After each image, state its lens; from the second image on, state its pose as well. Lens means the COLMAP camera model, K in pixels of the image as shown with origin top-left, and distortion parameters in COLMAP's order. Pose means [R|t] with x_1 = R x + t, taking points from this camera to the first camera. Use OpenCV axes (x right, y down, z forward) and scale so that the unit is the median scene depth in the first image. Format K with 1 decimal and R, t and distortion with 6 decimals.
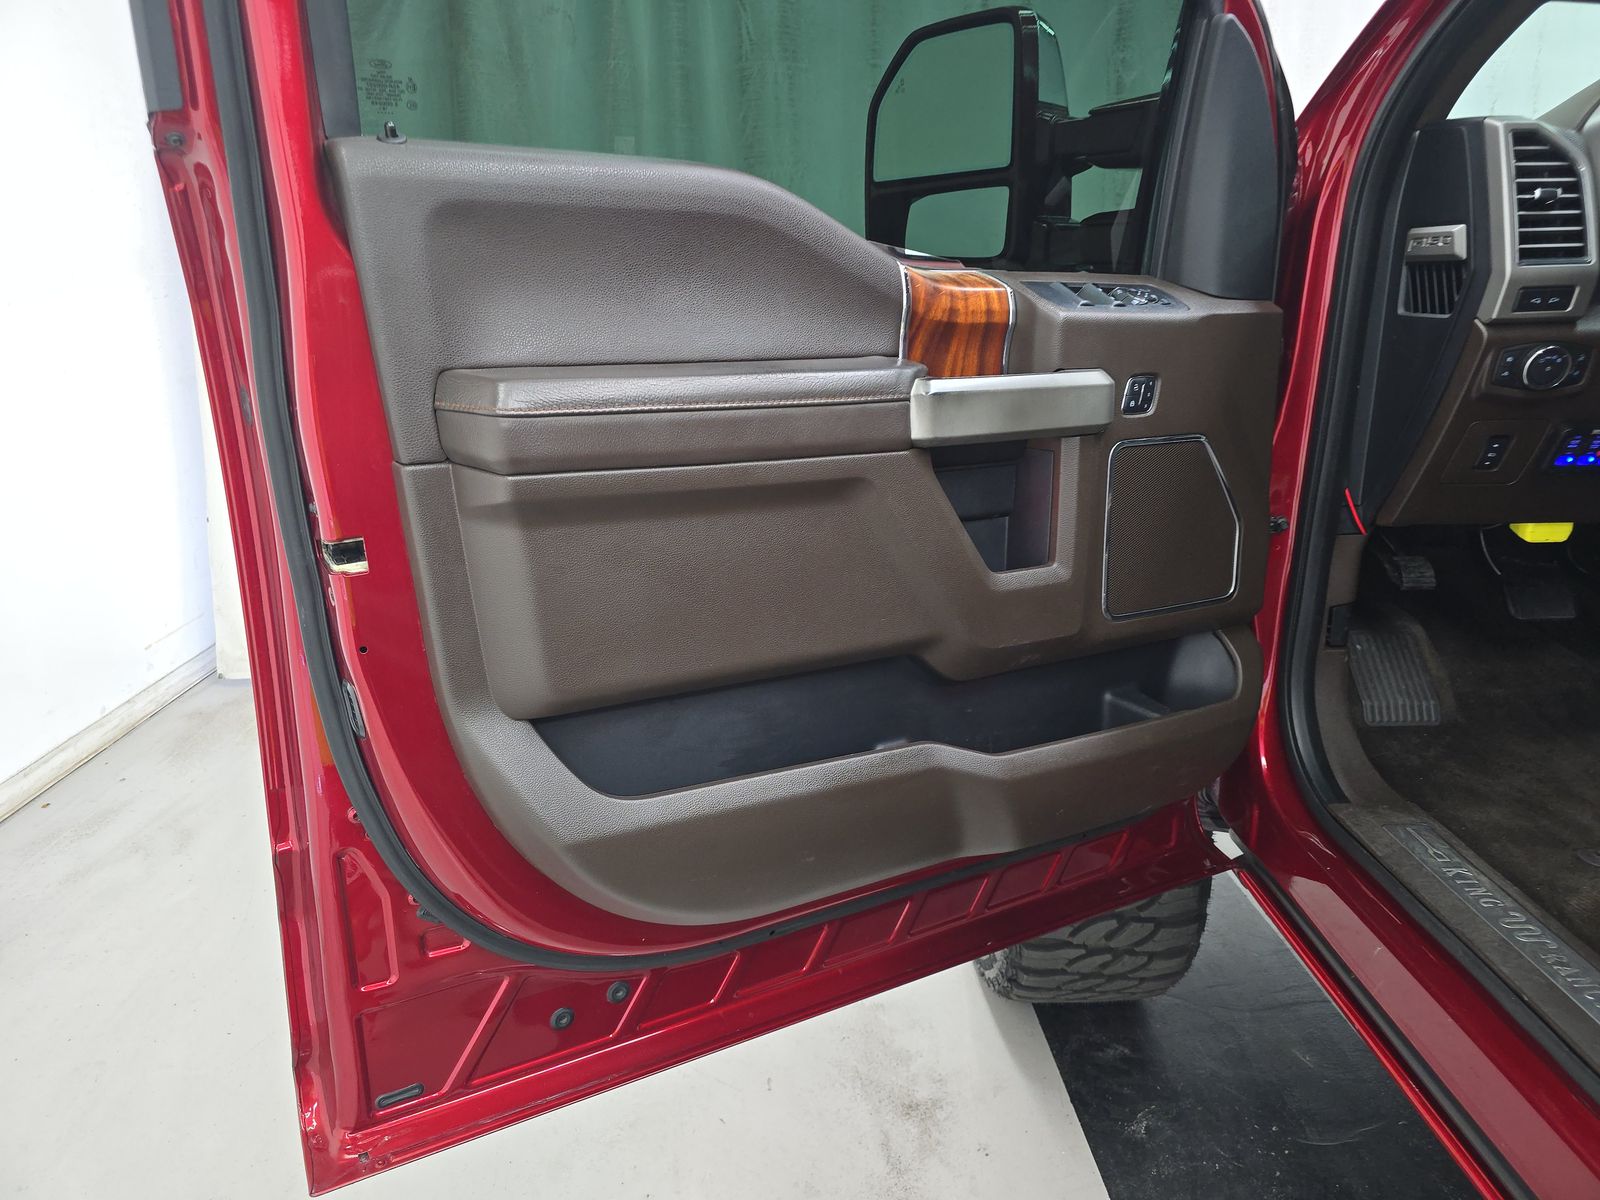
lens RADIAL K [[1082.5, 0, 800.0], [0, 1082.5, 600.0], [0, 0, 1]] dist [0.028422, -0.031949]
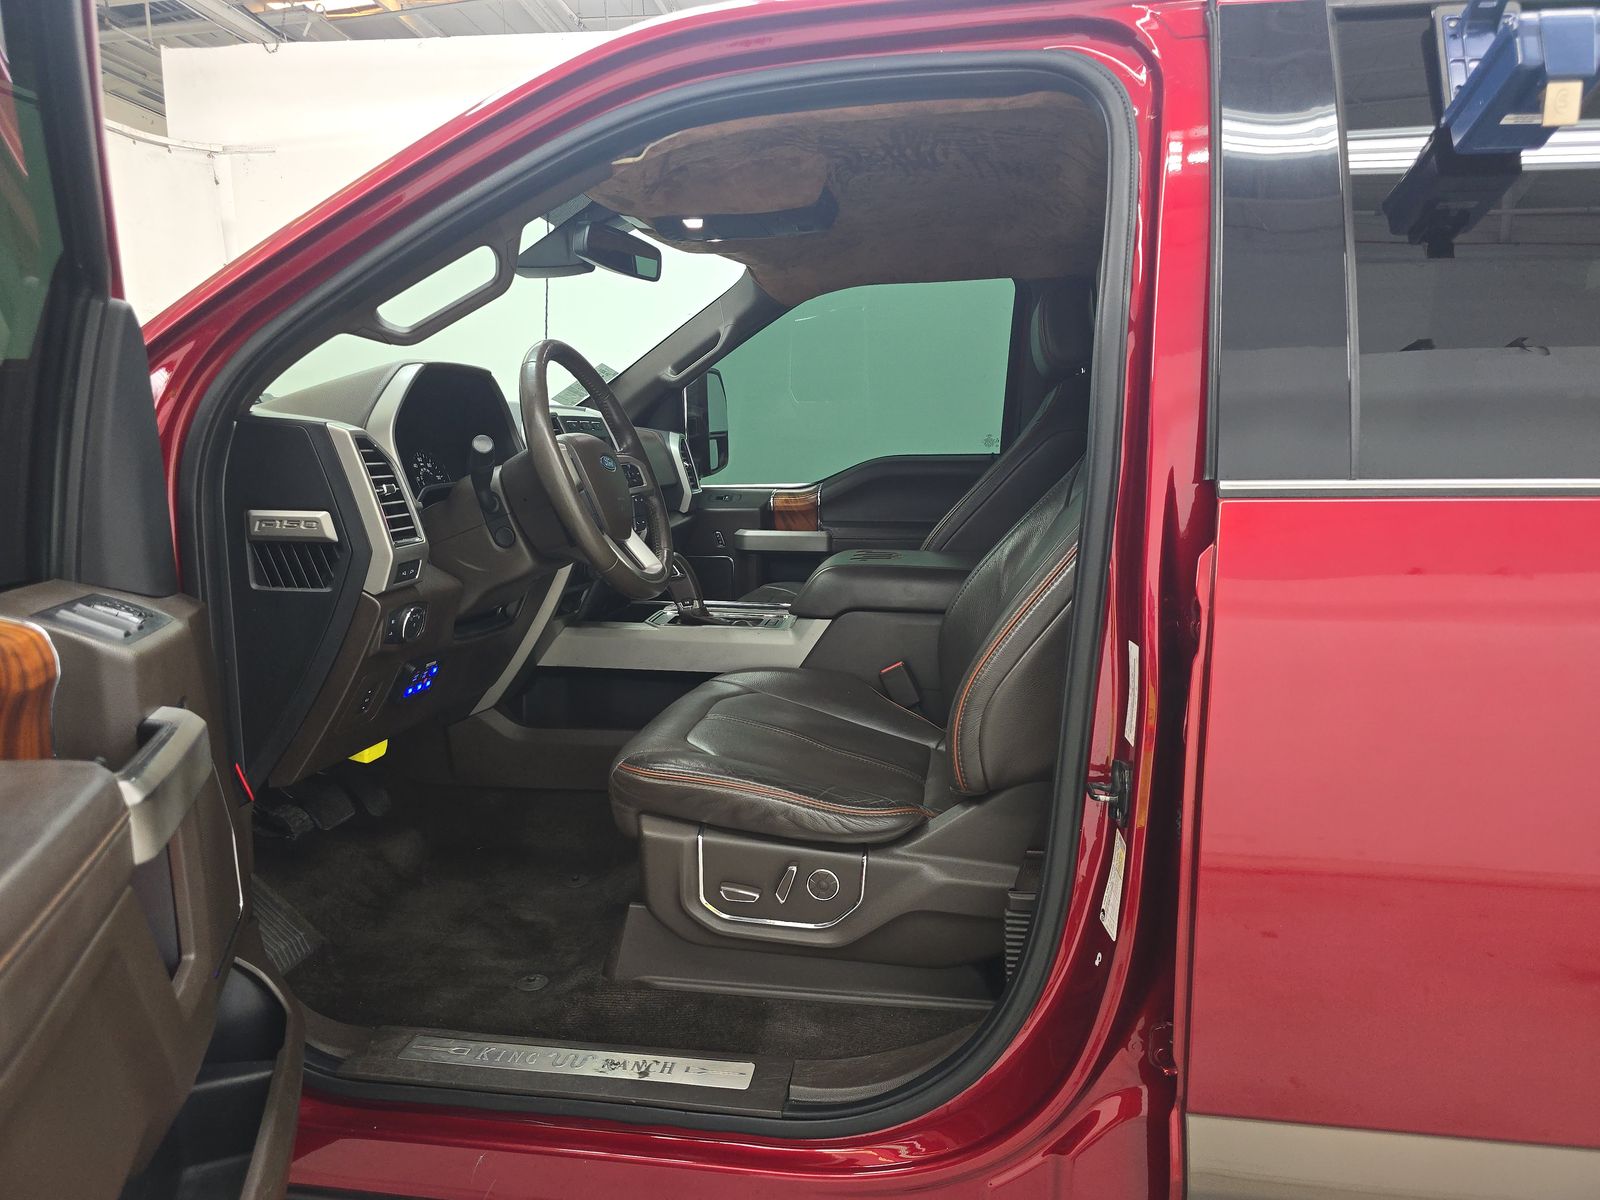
lens RADIAL K [[1082.5, 0, 800.0], [0, 1082.5, 600.0], [0, 0, 1]] dist [0.028422, -0.031949]
pose [[0.171276, -0.124233, 0.977359, -0.405139], [0.273745, 0.958957, 0.073922, -0.204304], [-0.946429, 0.254886, 0.198254, 0.336323]]
